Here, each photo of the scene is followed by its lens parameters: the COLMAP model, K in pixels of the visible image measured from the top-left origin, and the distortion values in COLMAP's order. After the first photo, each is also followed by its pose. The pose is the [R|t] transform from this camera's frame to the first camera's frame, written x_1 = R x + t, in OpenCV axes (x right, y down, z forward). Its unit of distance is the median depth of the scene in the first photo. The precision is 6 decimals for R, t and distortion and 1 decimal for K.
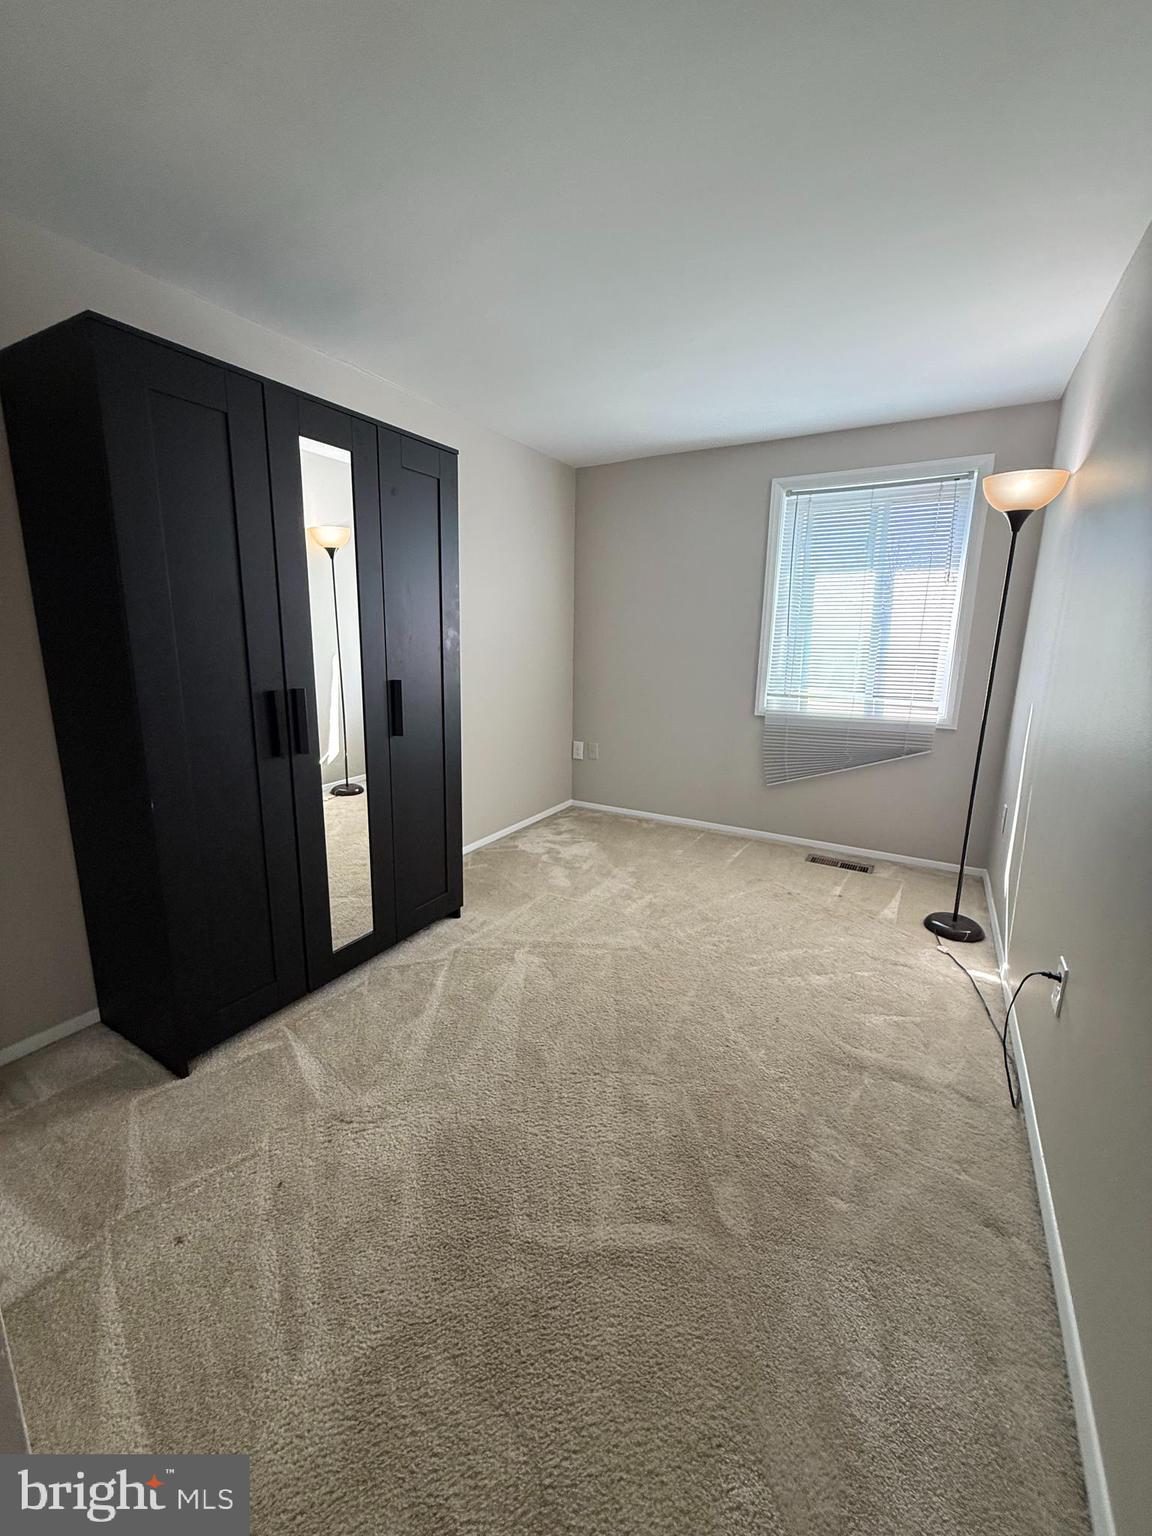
lens RADIAL K [[612.1, 0, 577.4], [0, 612.1, 759.0], [0, 0, 1]] dist [0.003022, -0.000406]
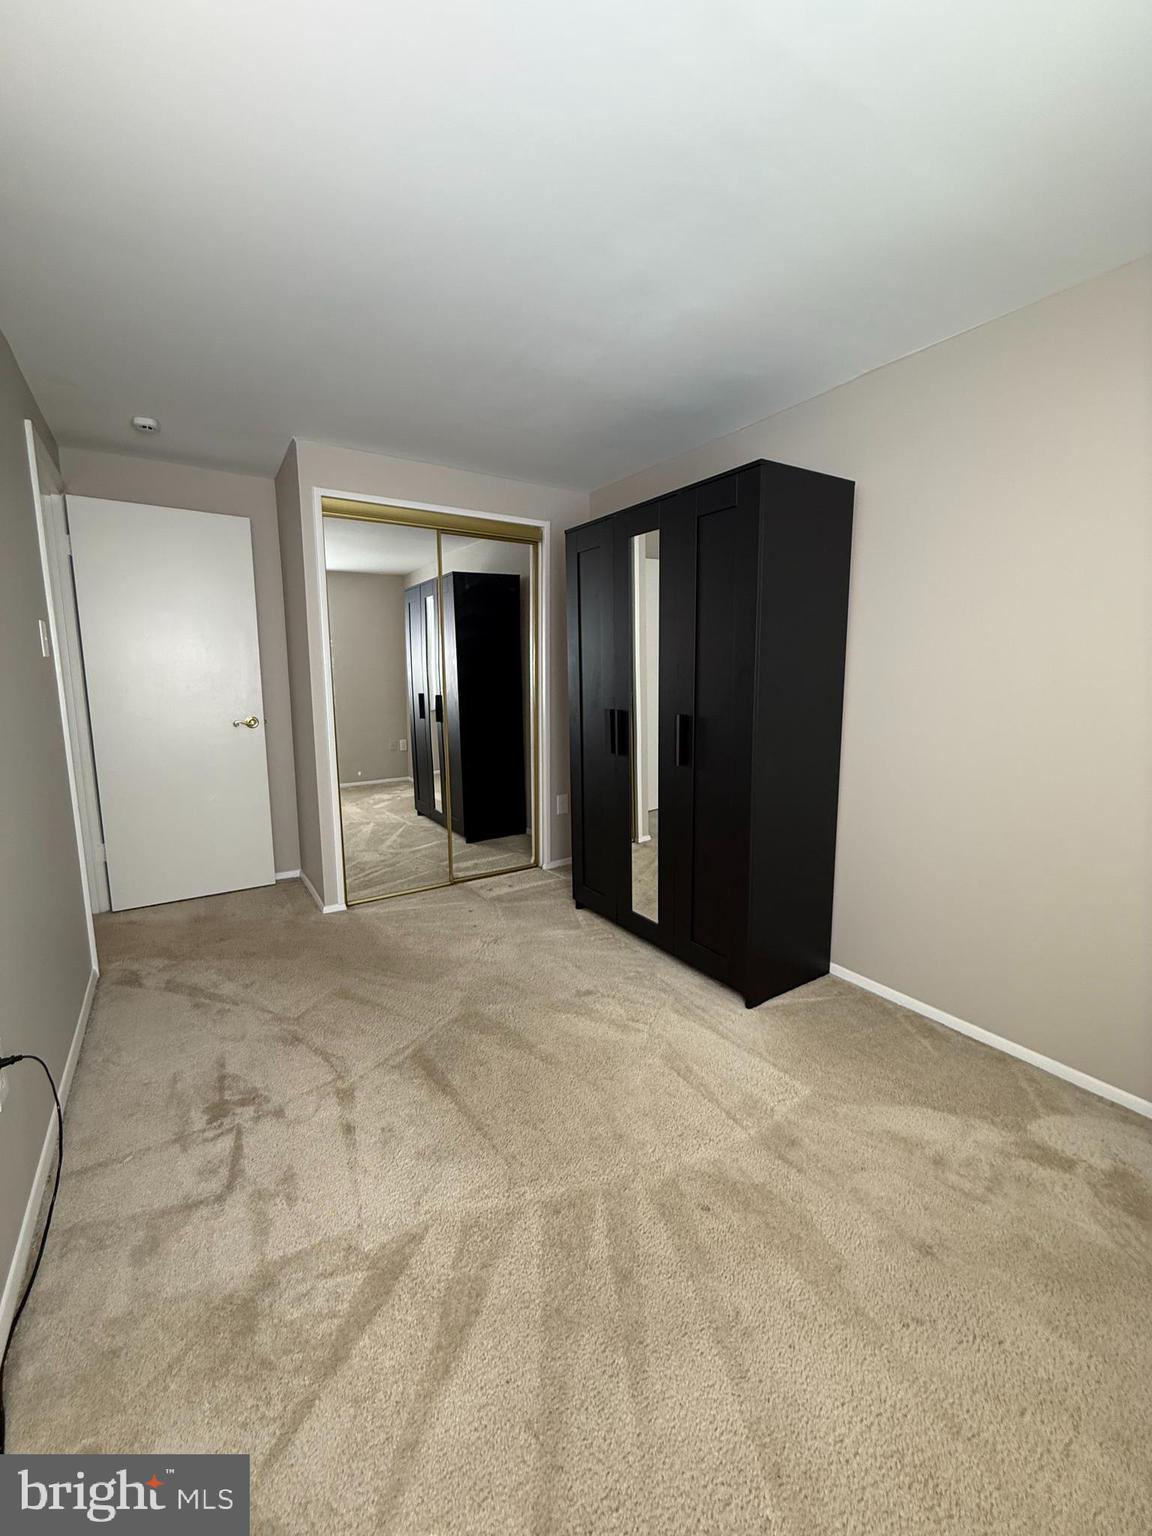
lens RADIAL K [[612.1, 0, 576.3], [0, 612.1, 767.1], [0, 0, 1]] dist [0.003022, -0.000406]
pose [[-0.441346, 0.134941, -0.887133, 0.869876], [-0.181590, 0.954743, 0.235565, -0.304434], [0.878771, 0.265060, -0.396868, 1.476640]]
